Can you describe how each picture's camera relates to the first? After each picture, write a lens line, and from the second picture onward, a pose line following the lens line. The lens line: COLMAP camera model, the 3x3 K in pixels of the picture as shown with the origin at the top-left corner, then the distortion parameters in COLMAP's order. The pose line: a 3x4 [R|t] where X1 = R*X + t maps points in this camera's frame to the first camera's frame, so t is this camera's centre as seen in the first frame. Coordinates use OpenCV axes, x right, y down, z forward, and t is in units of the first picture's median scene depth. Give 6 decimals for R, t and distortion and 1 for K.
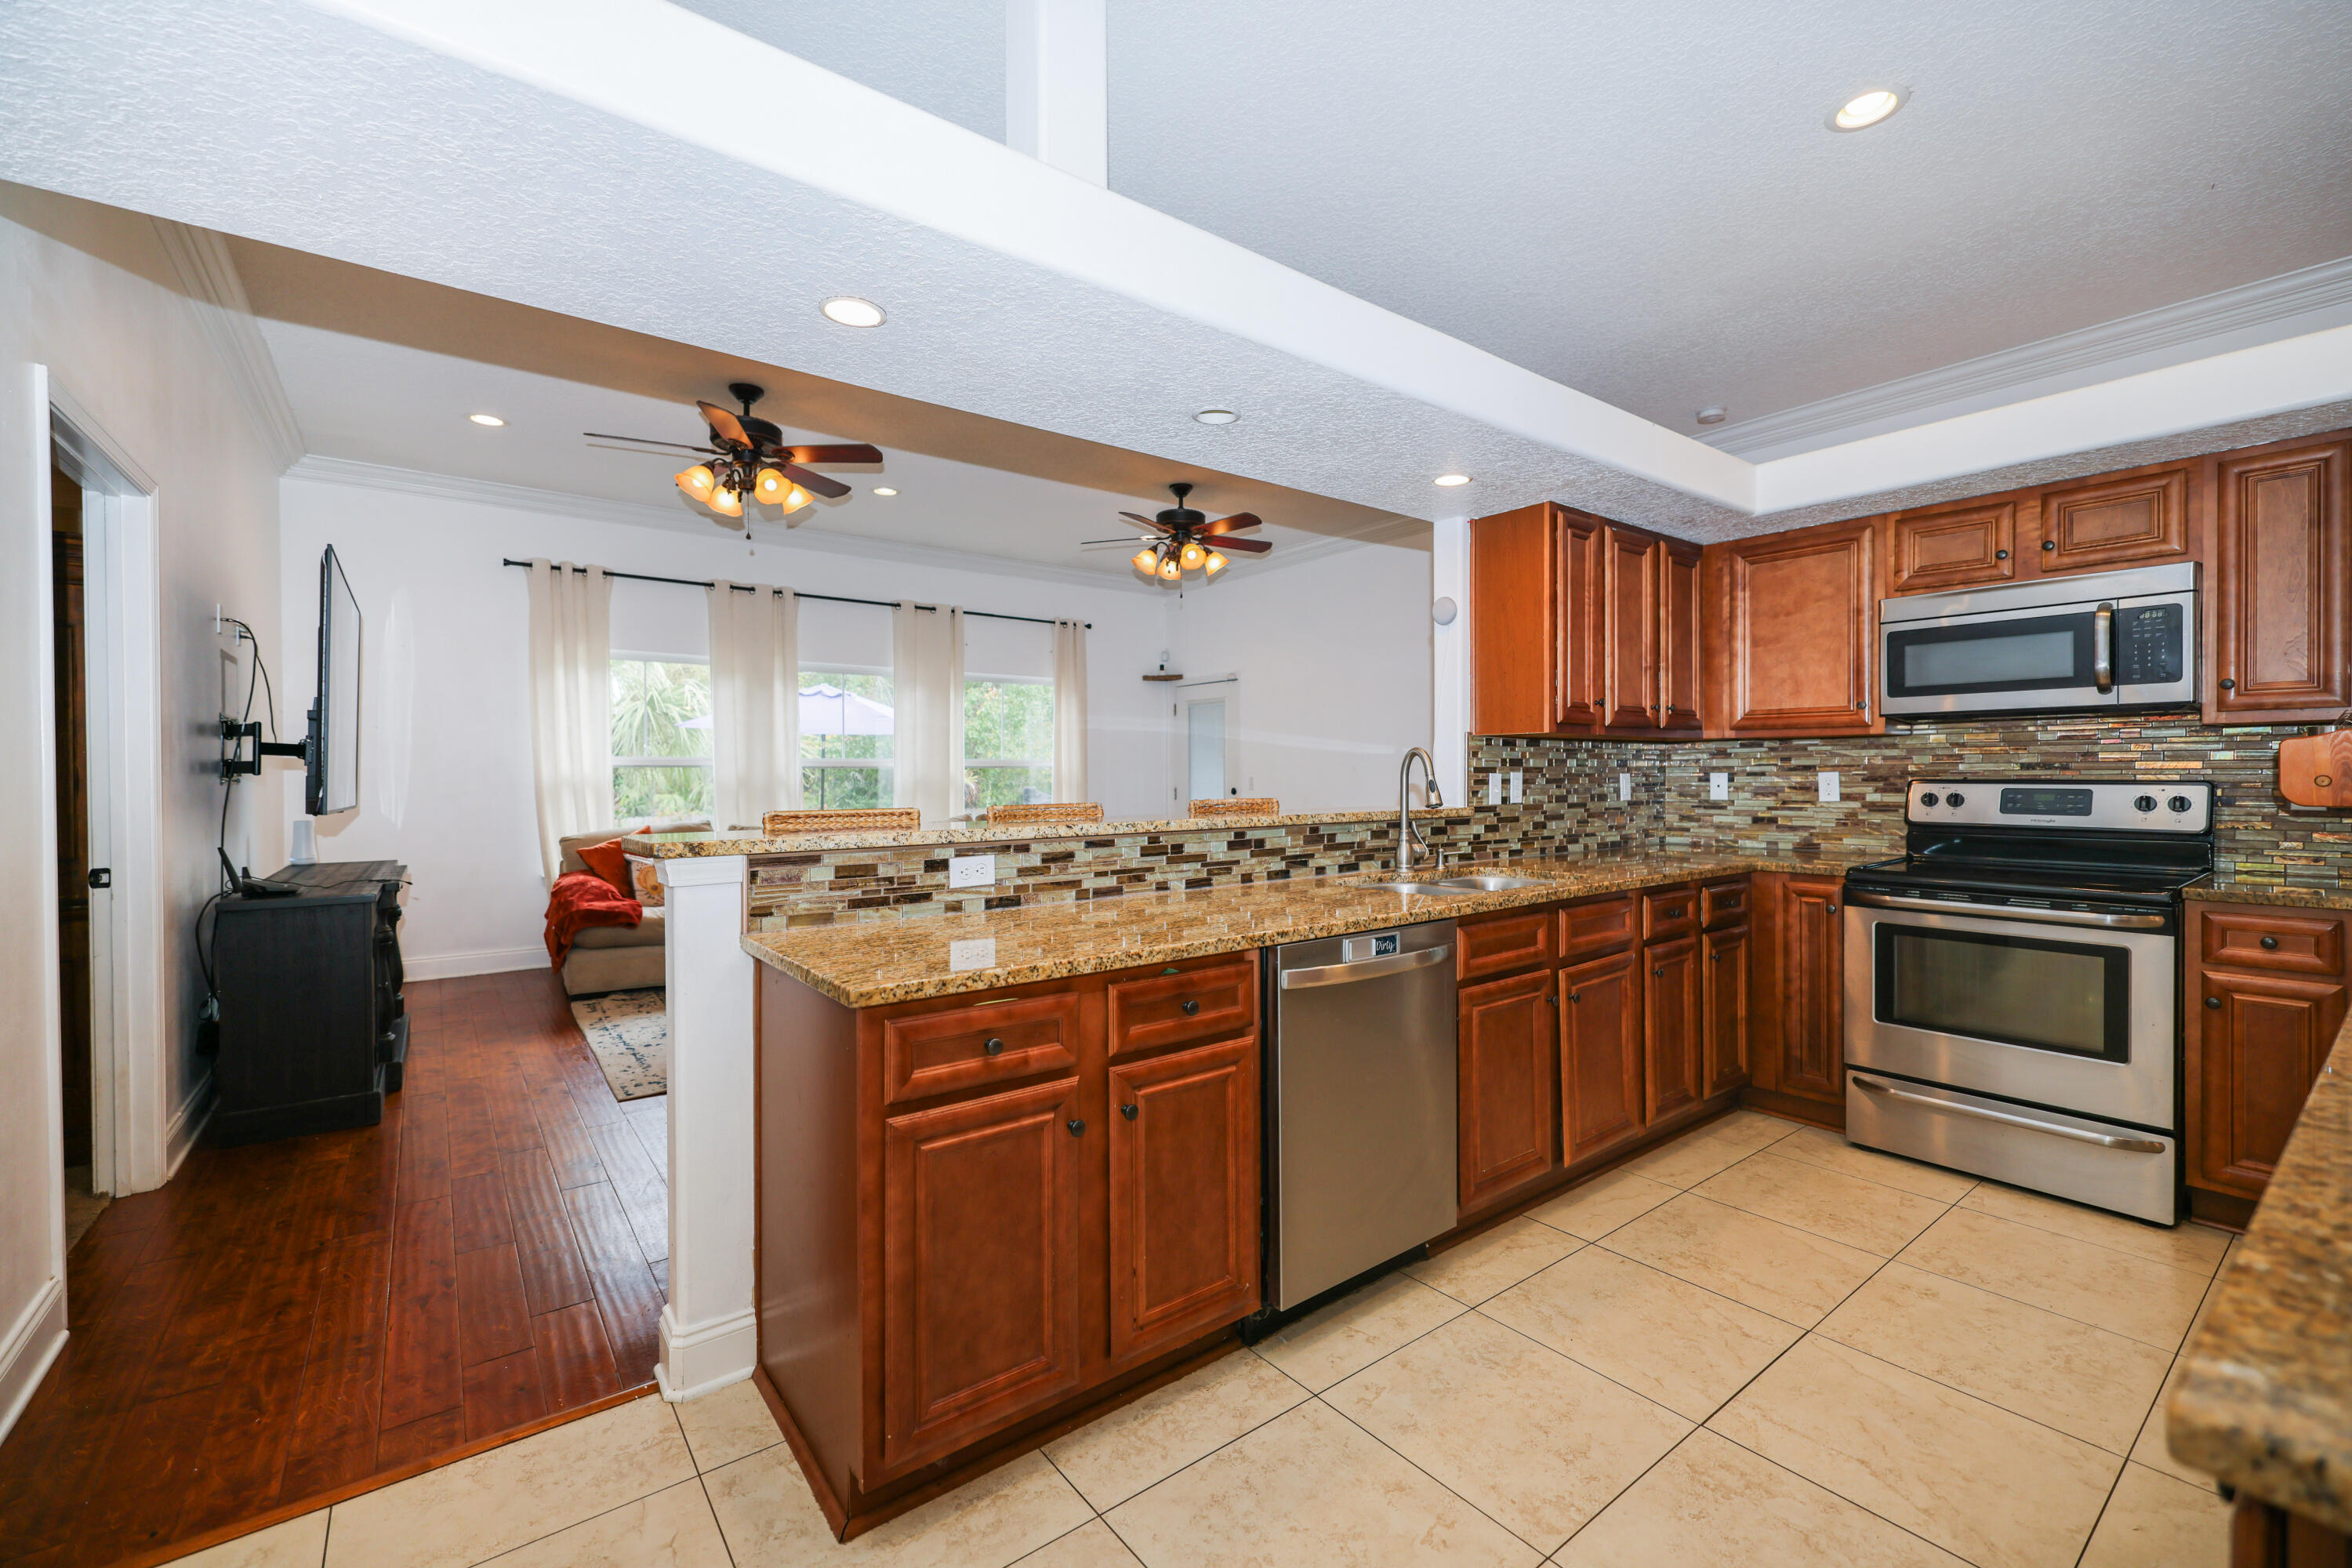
lens RADIAL K [[977.6, 0, 1183.5], [0, 977.6, 780.5], [0, 0, 1]] dist [0.003384, -0.000547]
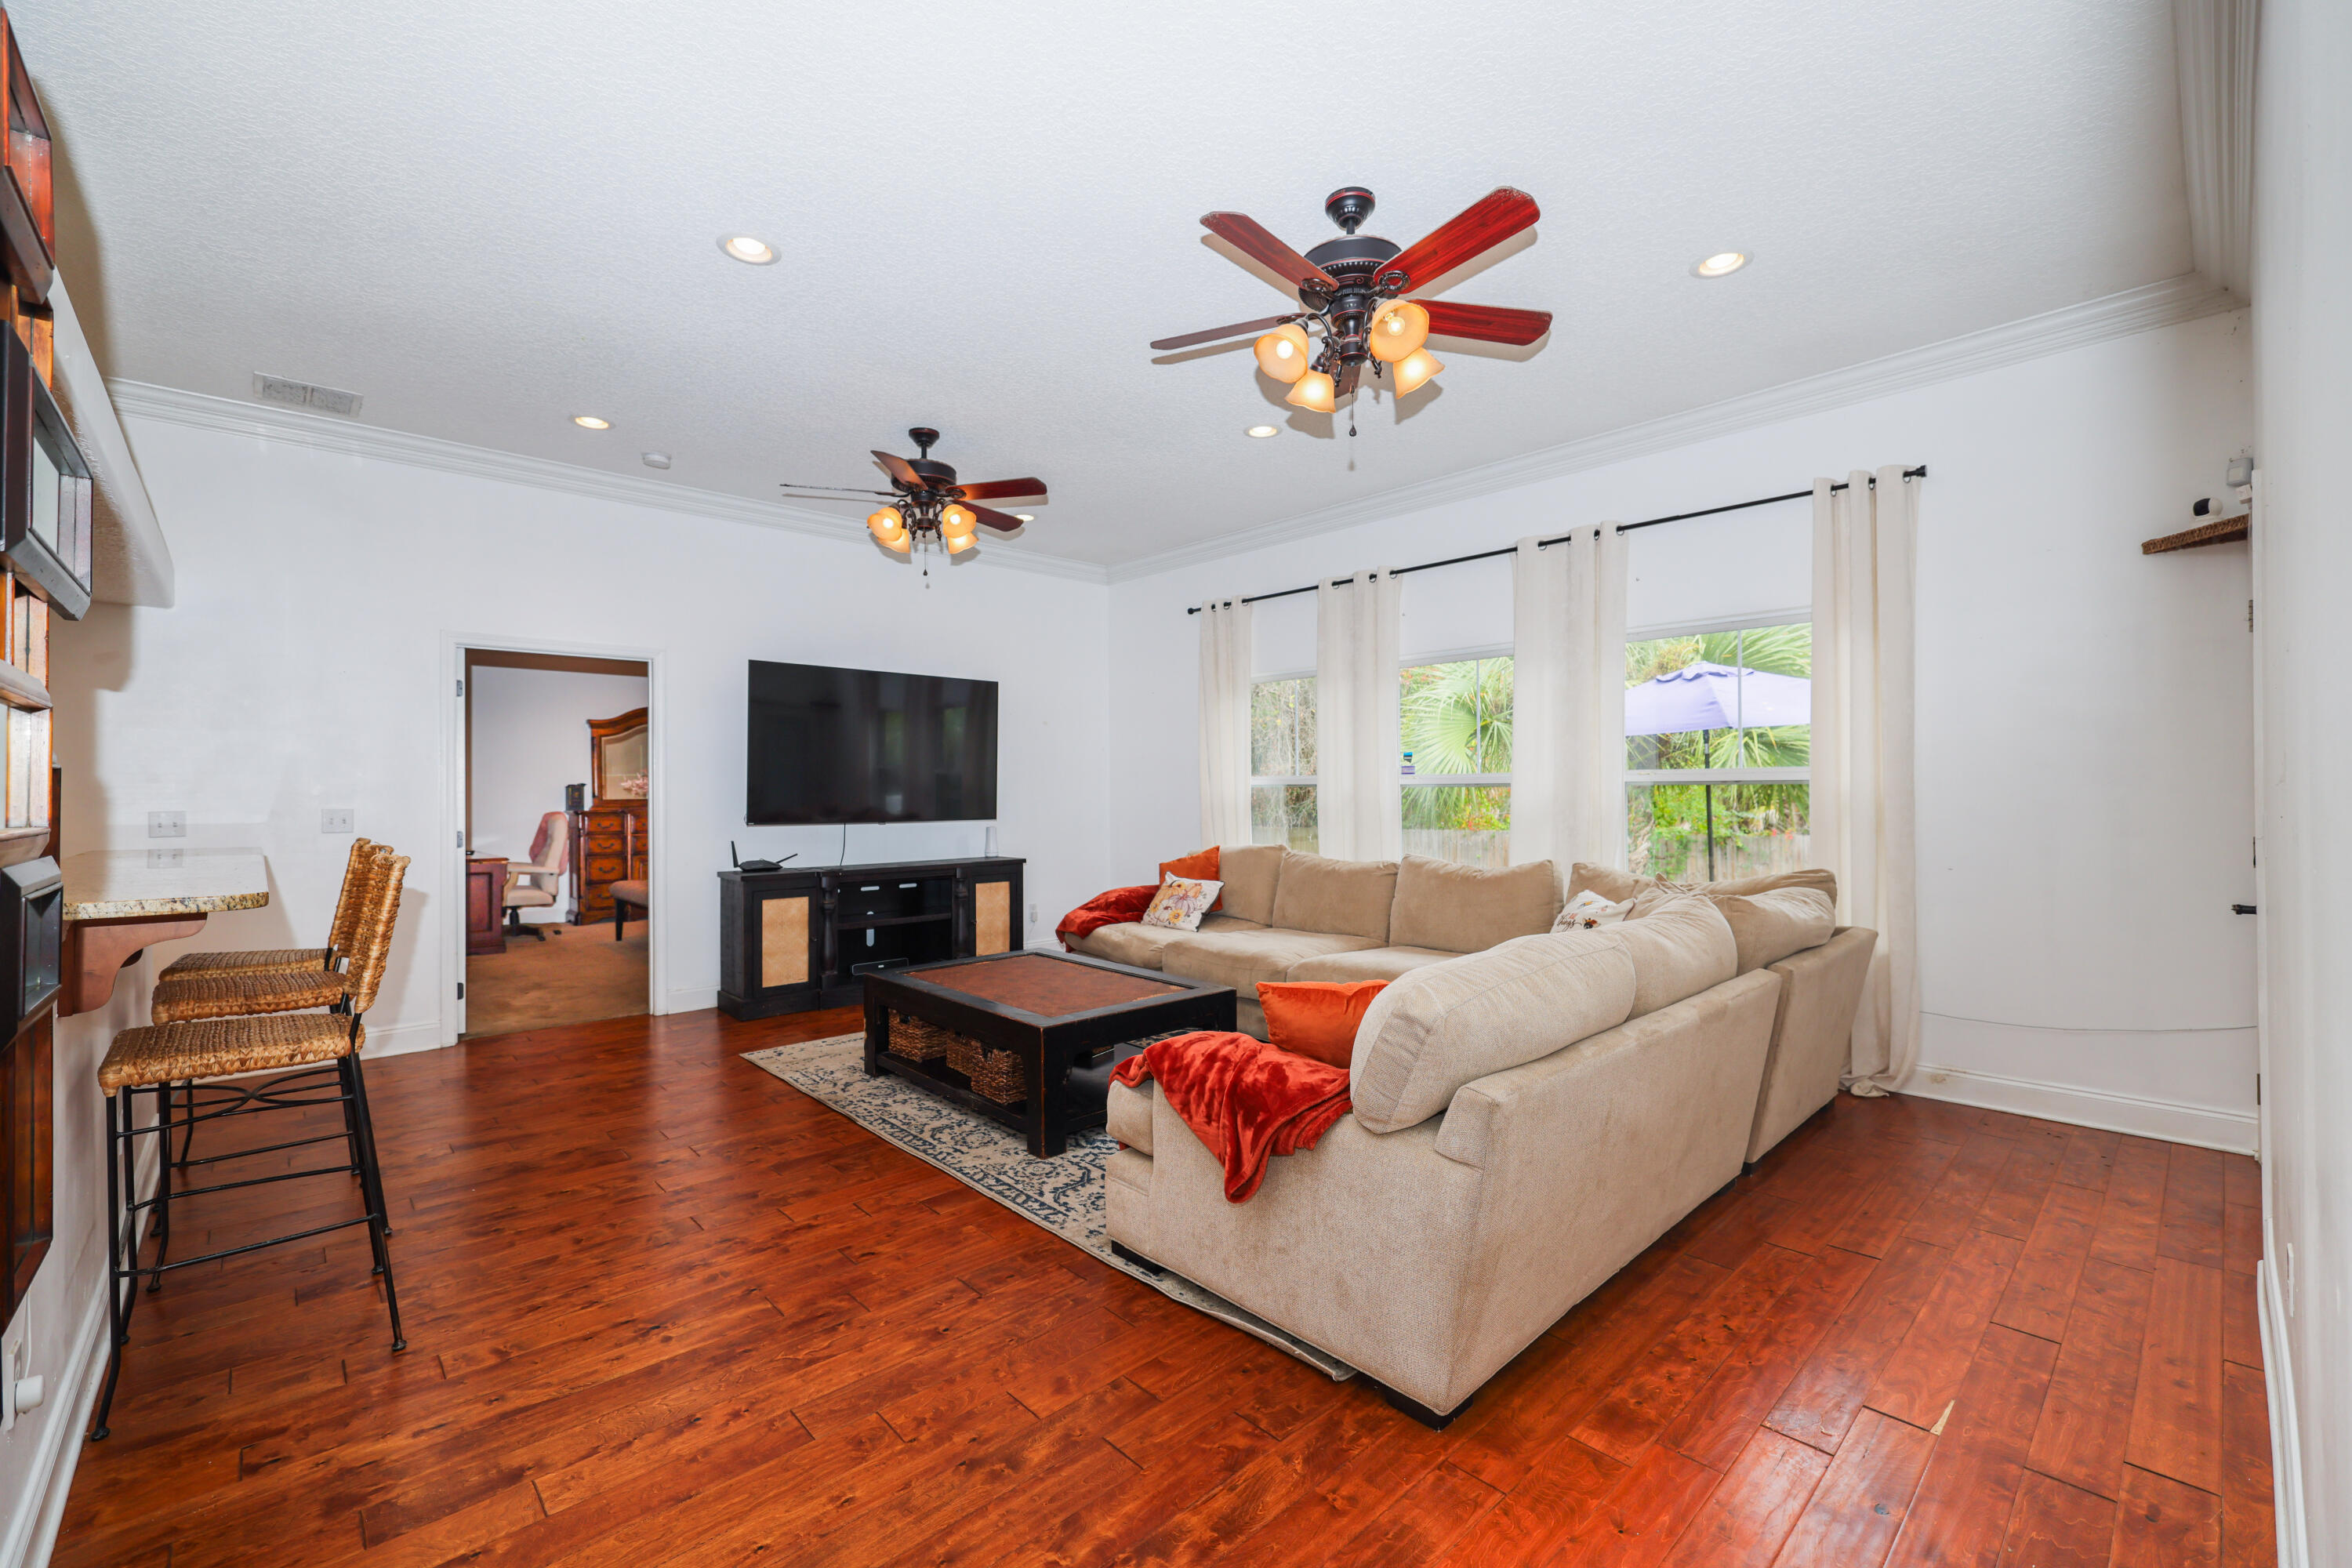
lens RADIAL K [[977.6, 0, 1180.6], [0, 977.6, 778.5], [0, 0, 1]] dist [0.003384, -0.000547]
pose [[0.097486, -0.005023, -0.995224, 0.826132], [0.001156, 0.999987, -0.004934, -0.033650], [0.995236, -0.000669, 0.097490, 1.565766]]
